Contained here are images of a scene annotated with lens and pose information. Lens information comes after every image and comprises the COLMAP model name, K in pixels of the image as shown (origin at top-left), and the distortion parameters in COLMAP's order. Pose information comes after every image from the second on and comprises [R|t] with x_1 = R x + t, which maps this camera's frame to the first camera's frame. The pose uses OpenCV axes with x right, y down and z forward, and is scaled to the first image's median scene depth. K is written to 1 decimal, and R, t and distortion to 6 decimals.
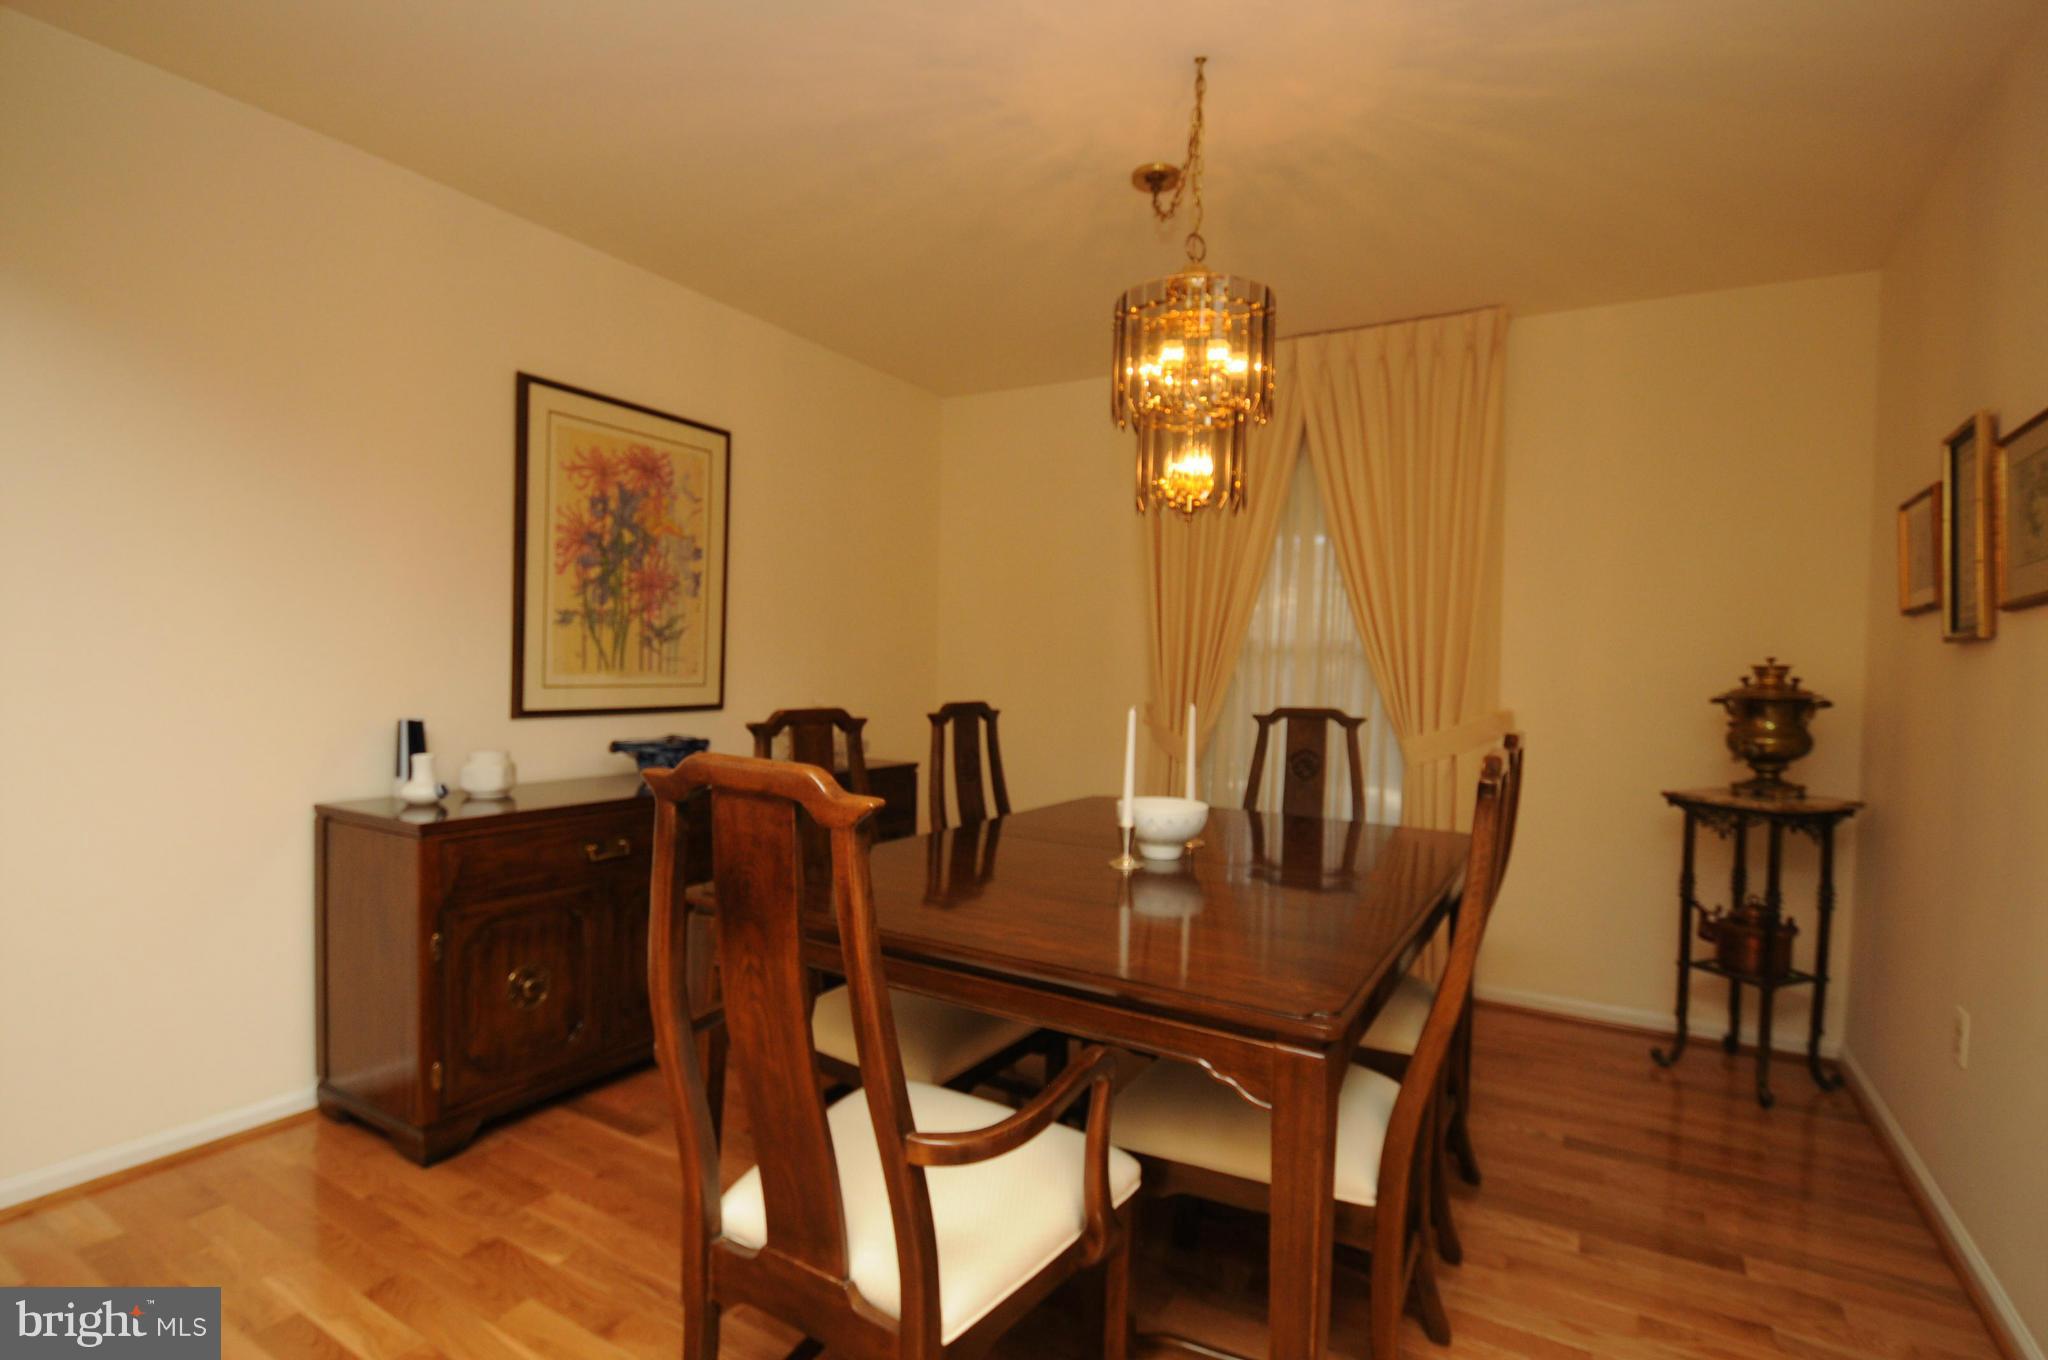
lens RADIAL K [[981.2, 0, 1024.0], [0, 981.2, 680.0], [0, 0, 1]] dist [0.009565, -0.019850]
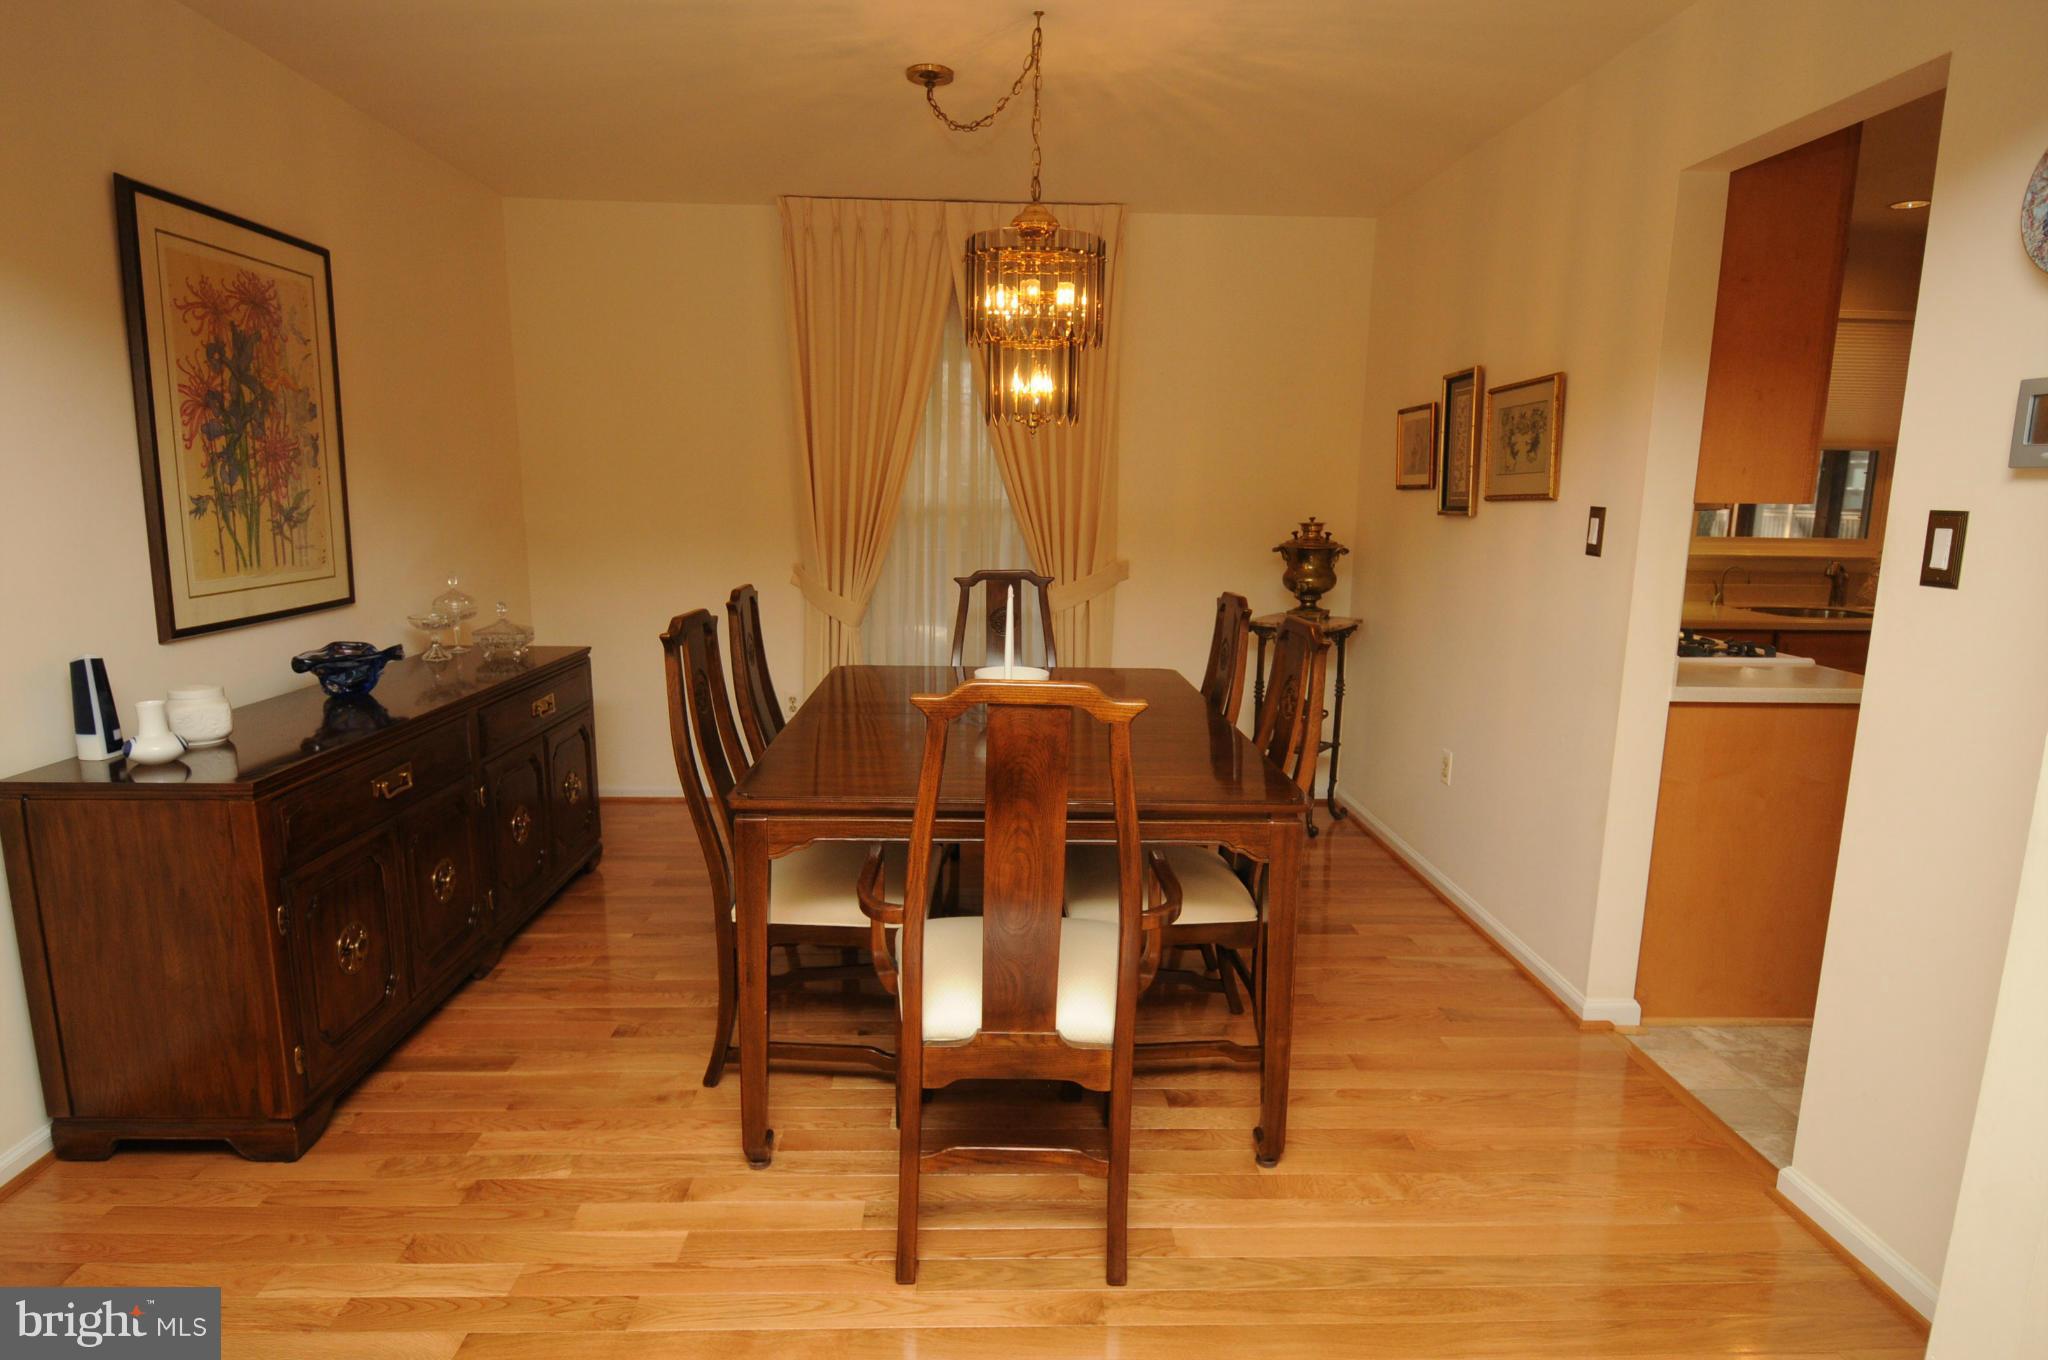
lens RADIAL K [[1140.2, 0, 1024.0], [0, 1140.2, 680.0], [0, 0, 1]] dist [0.021097, -0.046055]
pose [[0.839812, -0.103952, 0.532831, -0.411880], [0.015741, 0.985746, 0.167503, -0.068005], [-0.542649, -0.132284, 0.829478, -0.113397]]
